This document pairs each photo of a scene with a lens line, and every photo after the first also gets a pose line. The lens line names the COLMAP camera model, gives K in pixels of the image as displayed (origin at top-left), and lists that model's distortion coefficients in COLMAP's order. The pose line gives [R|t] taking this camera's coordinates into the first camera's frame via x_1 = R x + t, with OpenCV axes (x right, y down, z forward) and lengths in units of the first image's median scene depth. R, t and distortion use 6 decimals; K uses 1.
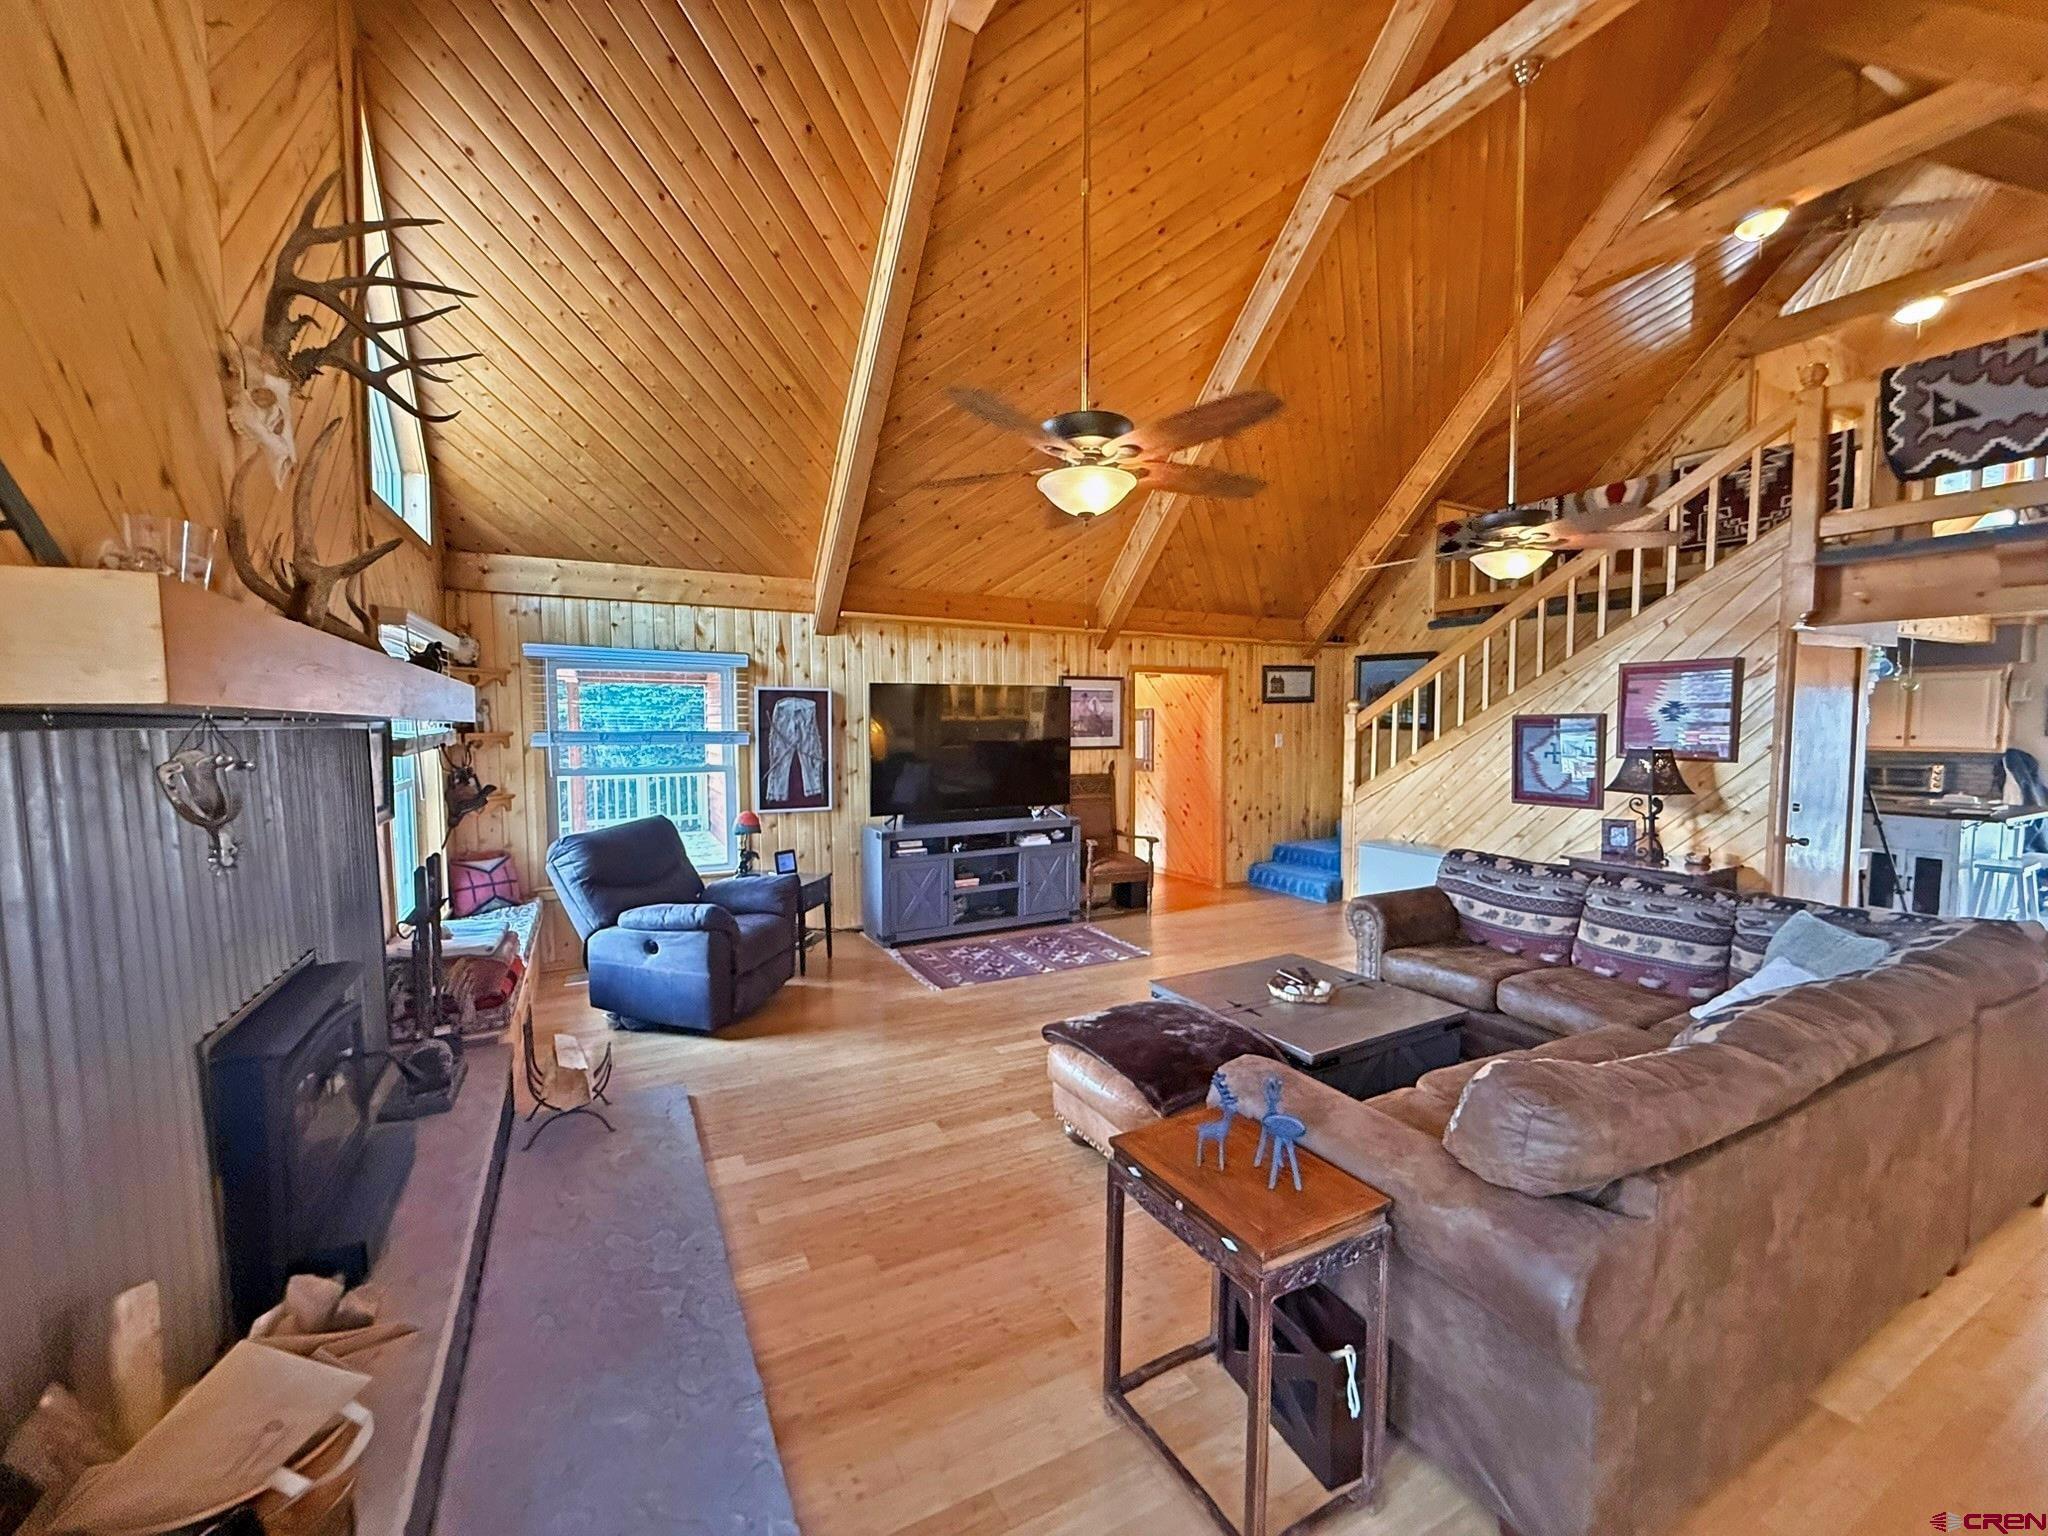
lens RADIAL K [[824.2, 0, 1021.9], [0, 824.2, 773.8], [0, 0, 1]] dist [0.002119, 0.000188]
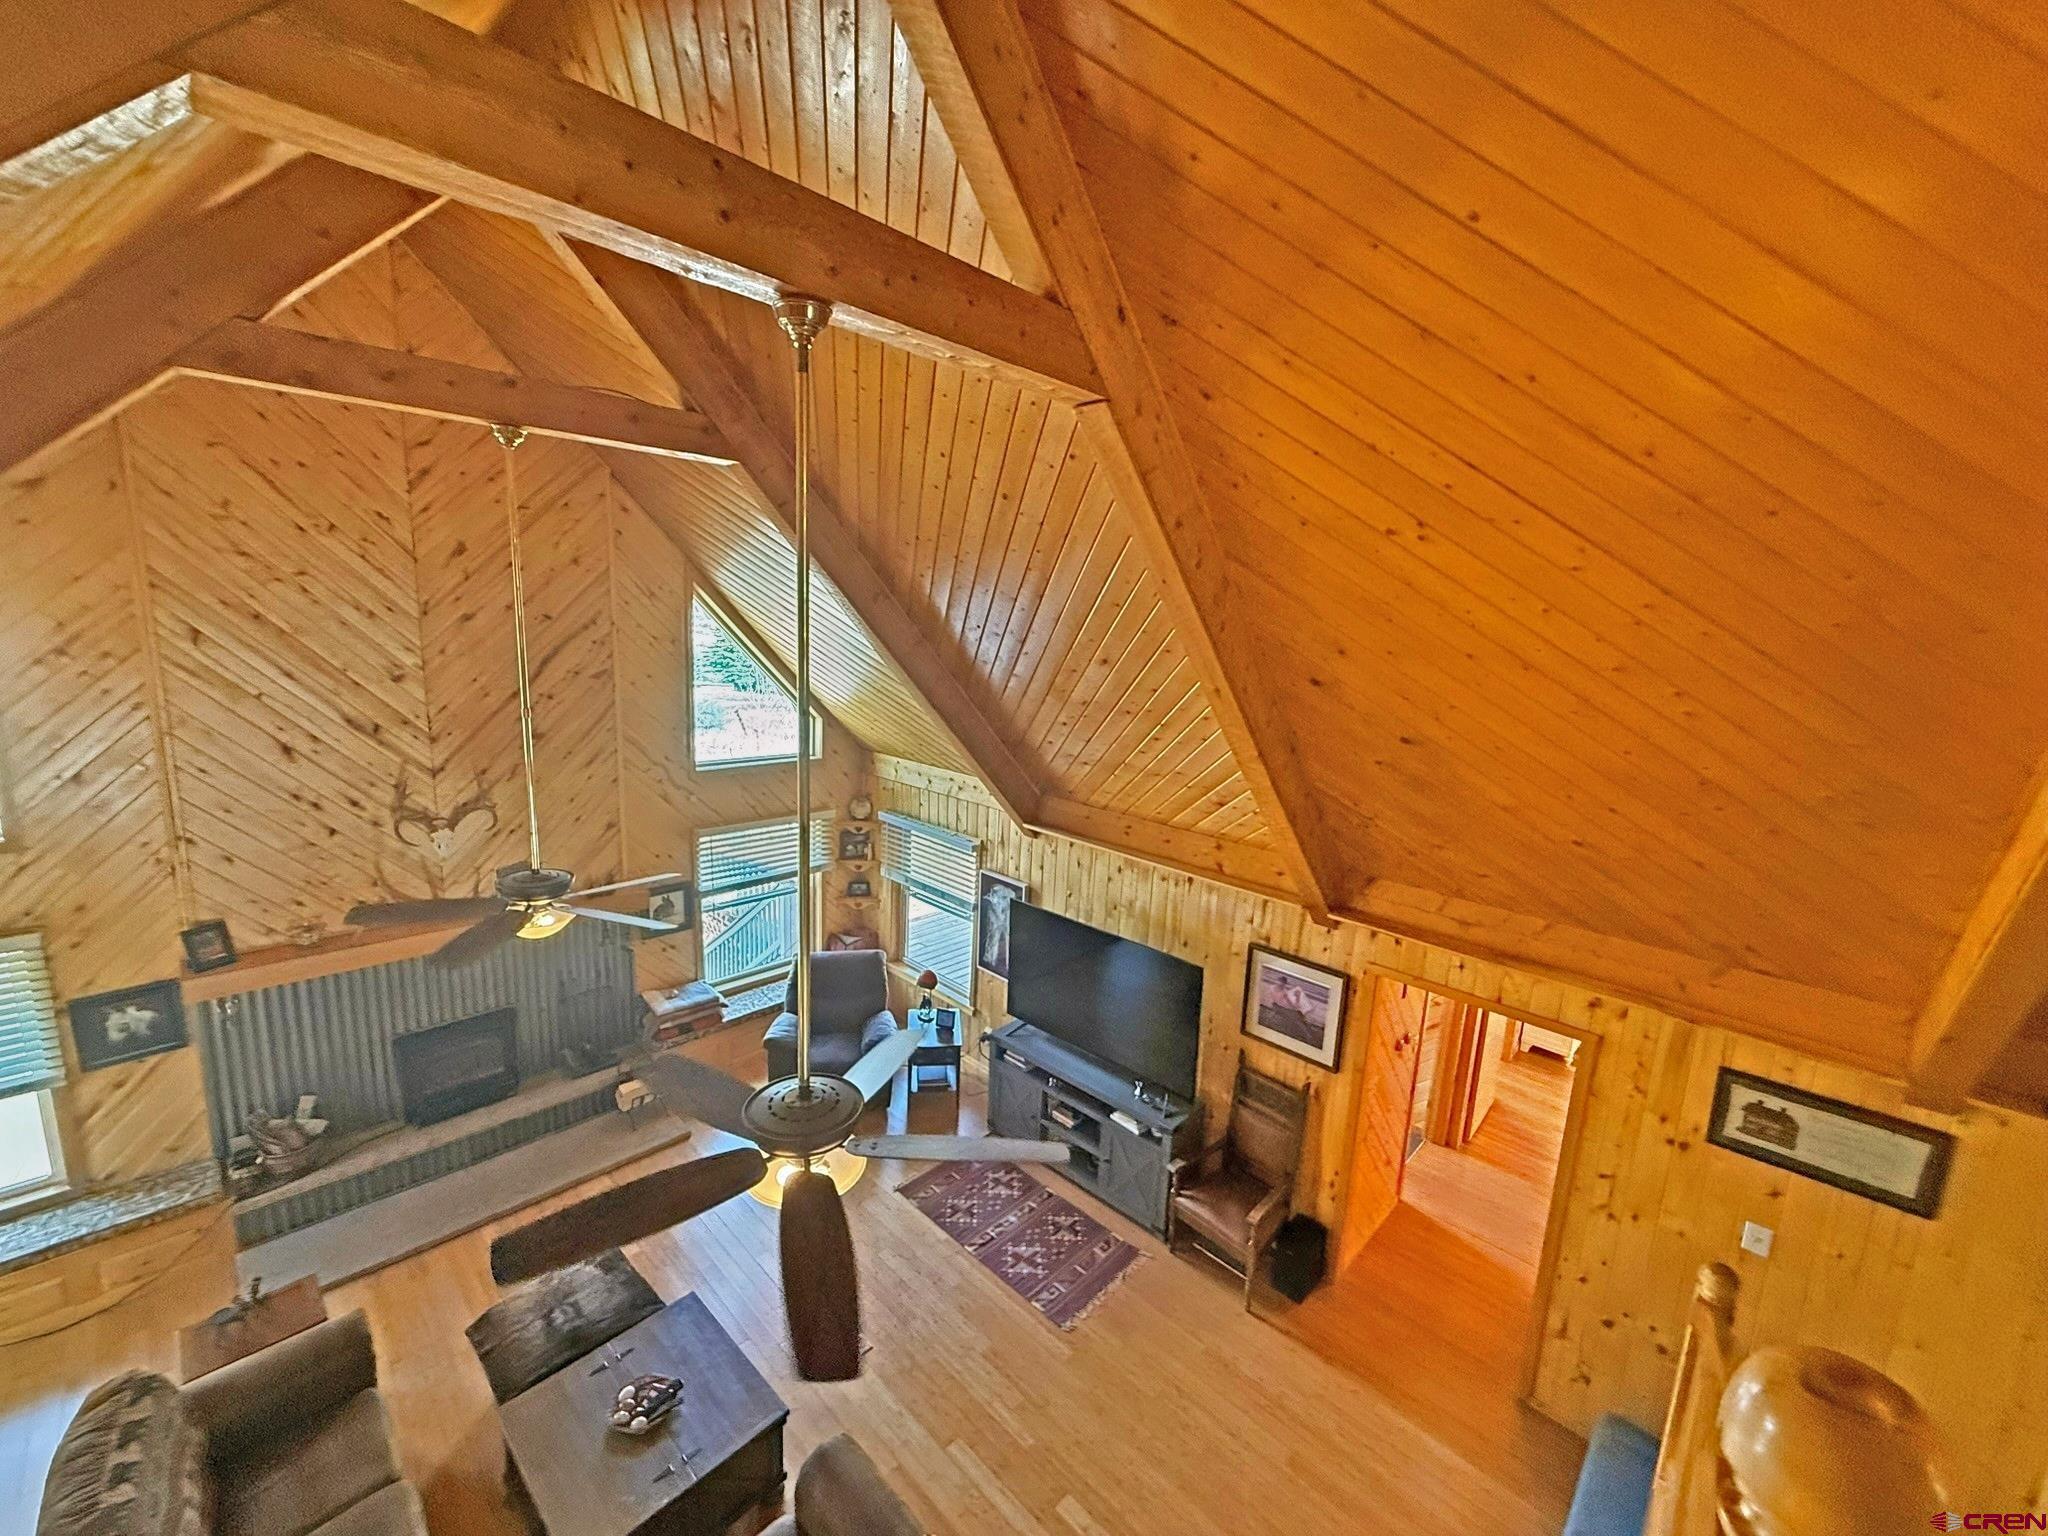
lens RADIAL K [[824.2, 0, 1020.4], [0, 824.2, 774.9], [0, 0, 1]] dist [0.002119, 0.000188]
pose [[0.303693, 0.195278, -0.932543, 0.595832], [-0.108970, 0.979467, 0.169617, -0.339896], [0.946518, 0.050107, 0.318737, 0.498276]]
